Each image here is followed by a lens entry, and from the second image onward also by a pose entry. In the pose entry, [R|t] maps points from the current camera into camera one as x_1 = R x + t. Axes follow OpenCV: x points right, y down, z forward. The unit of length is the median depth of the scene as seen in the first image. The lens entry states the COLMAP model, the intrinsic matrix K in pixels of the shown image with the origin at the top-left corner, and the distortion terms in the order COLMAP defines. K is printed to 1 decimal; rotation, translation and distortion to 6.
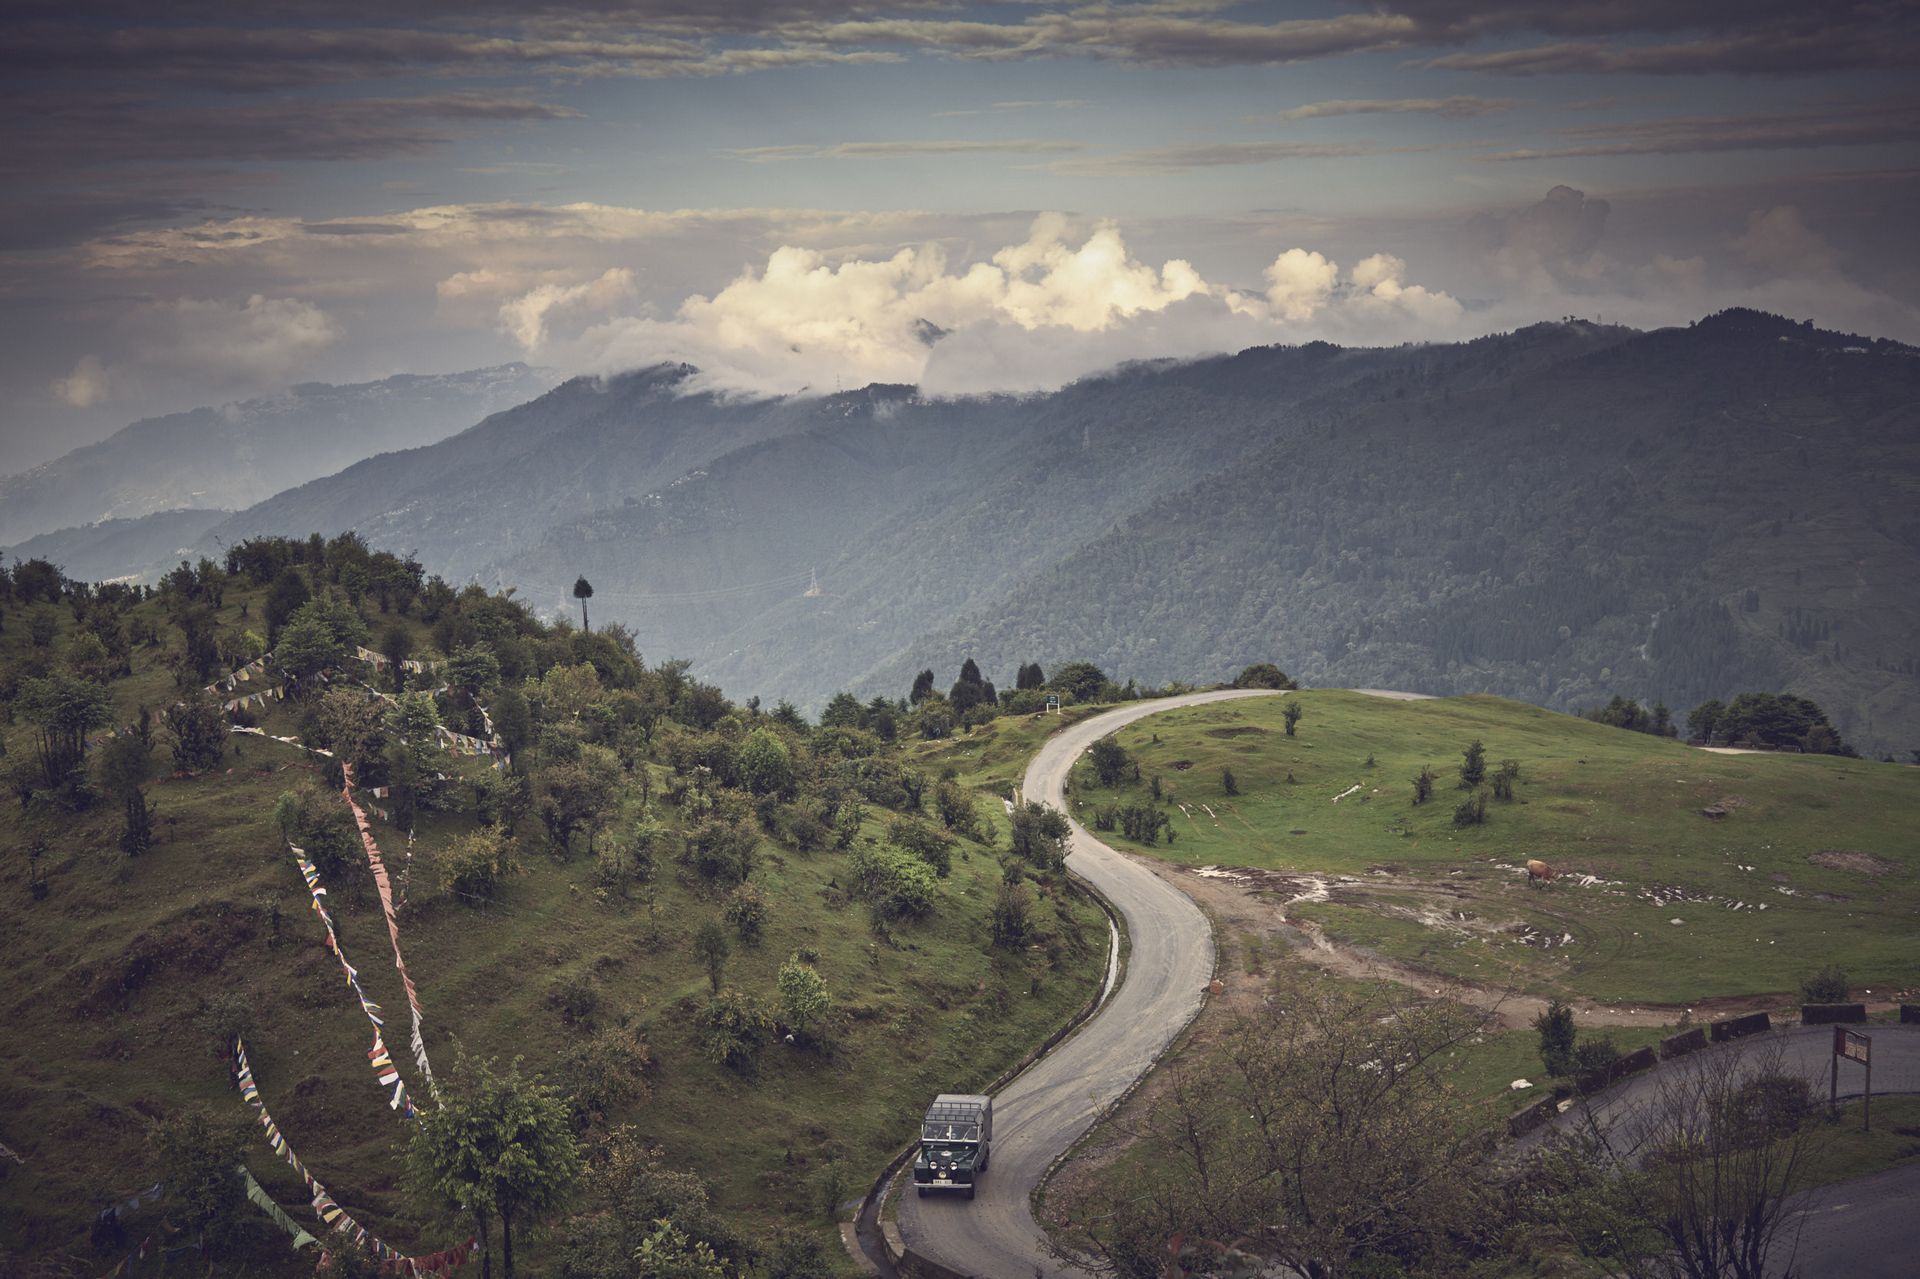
lens RADIAL K [[1952.6, 0, 960.0], [0, 1952.6, 639.5], [0, 0, 1]] dist [-0.003487, -0.001198]
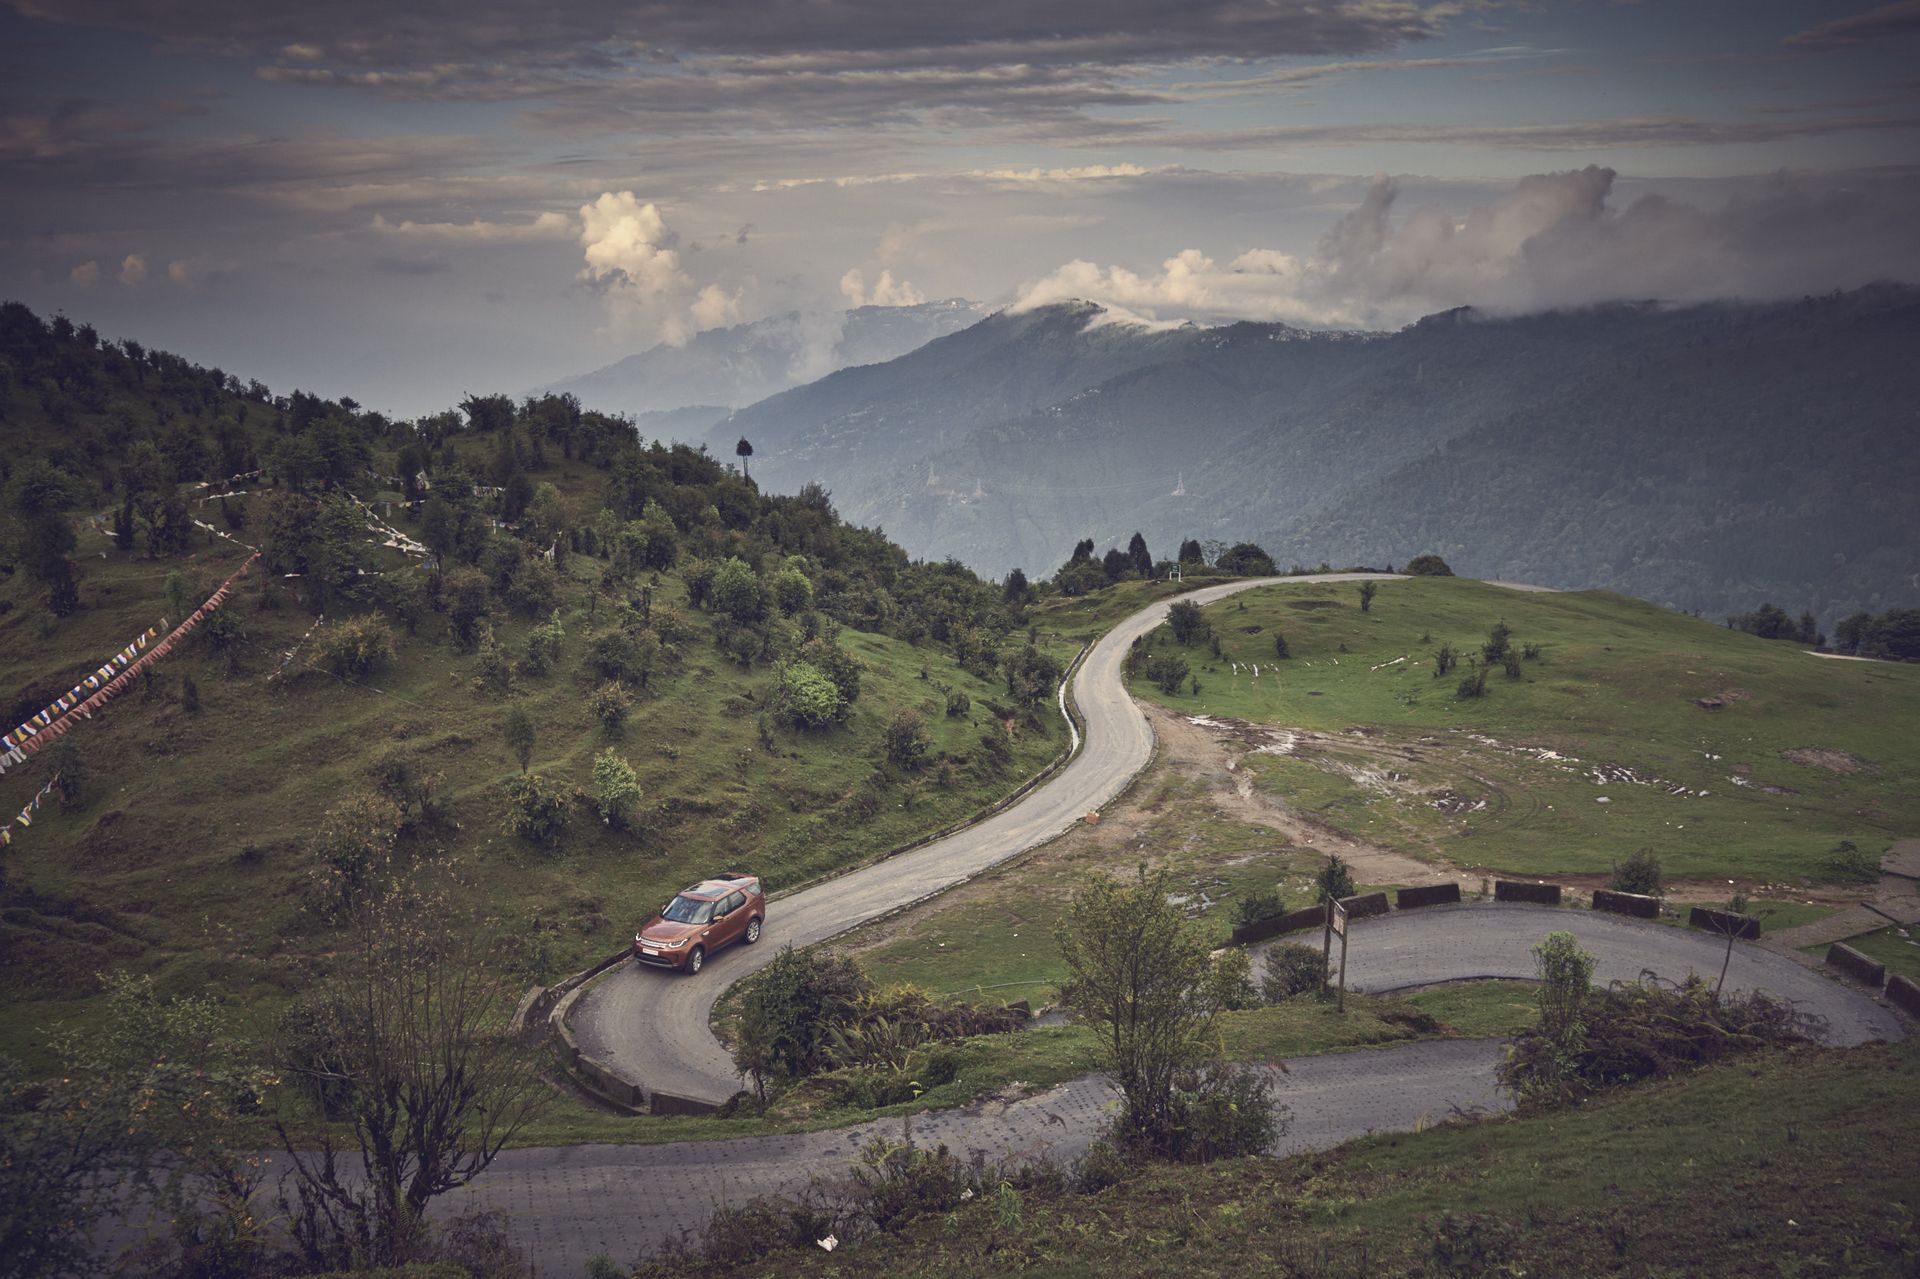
lens RADIAL K [[1574.7, 0, 960.0], [0, 1574.7, 639.5], [0, 0, 1]] dist [-0.001809, 0.004813]
pose [[0.975208, 0.067829, -0.210639, 0.123977], [-0.052929, 0.995733, 0.075590, 0.009181], [0.214868, -0.062566, 0.974637, 0.072520]]
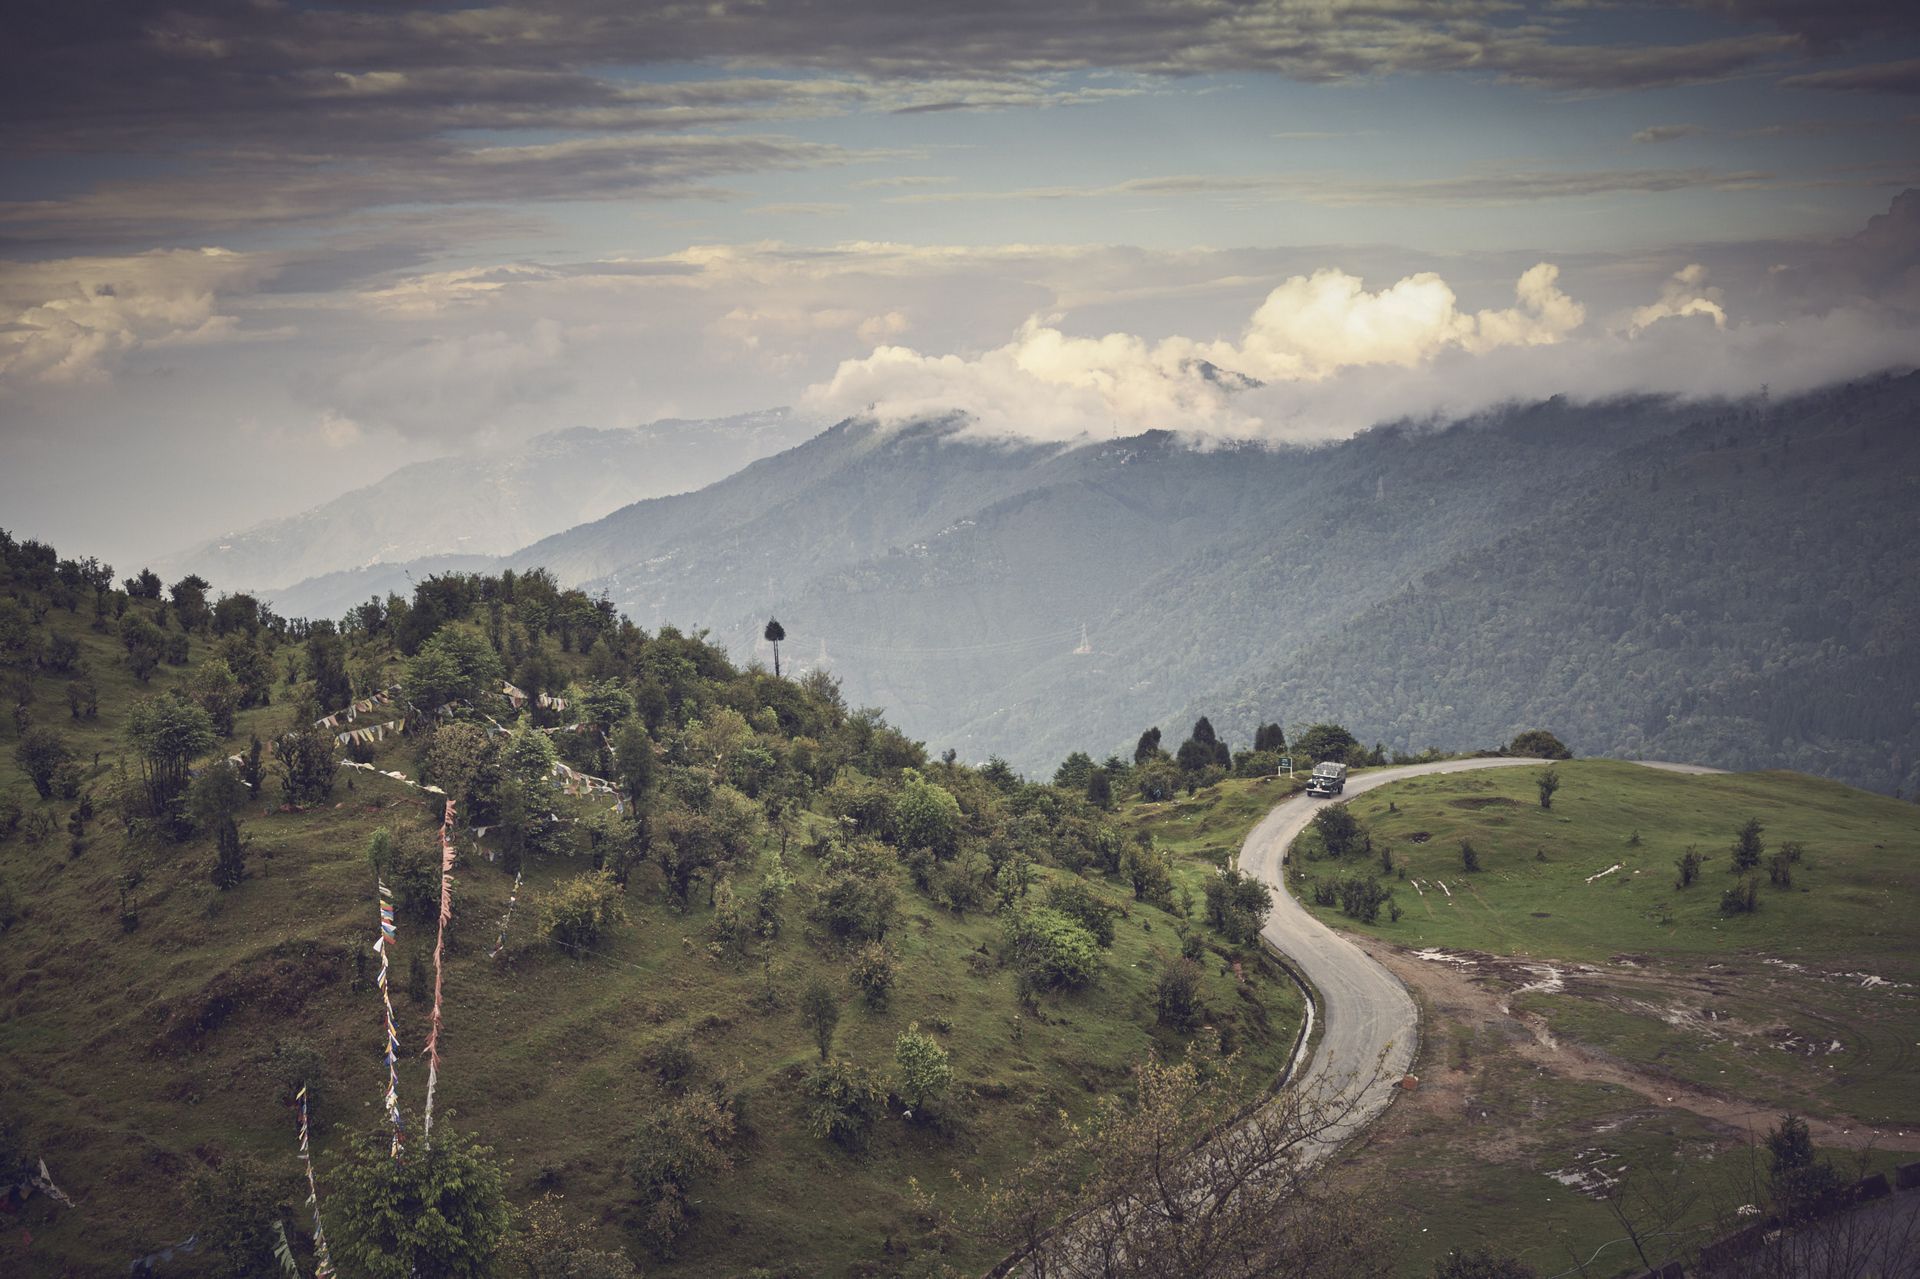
lens RADIAL K [[2066.2, 0, 960.0], [0, 2066.2, 639.5], [0, 0, 1]] dist [0.011367, 0.004196]
pose [[0.990629, 0.017258, -0.135486, 0.027281], [-0.021225, 0.999386, -0.027893, 0.003527], [0.134921, 0.030508, 0.990387, 0.015823]]
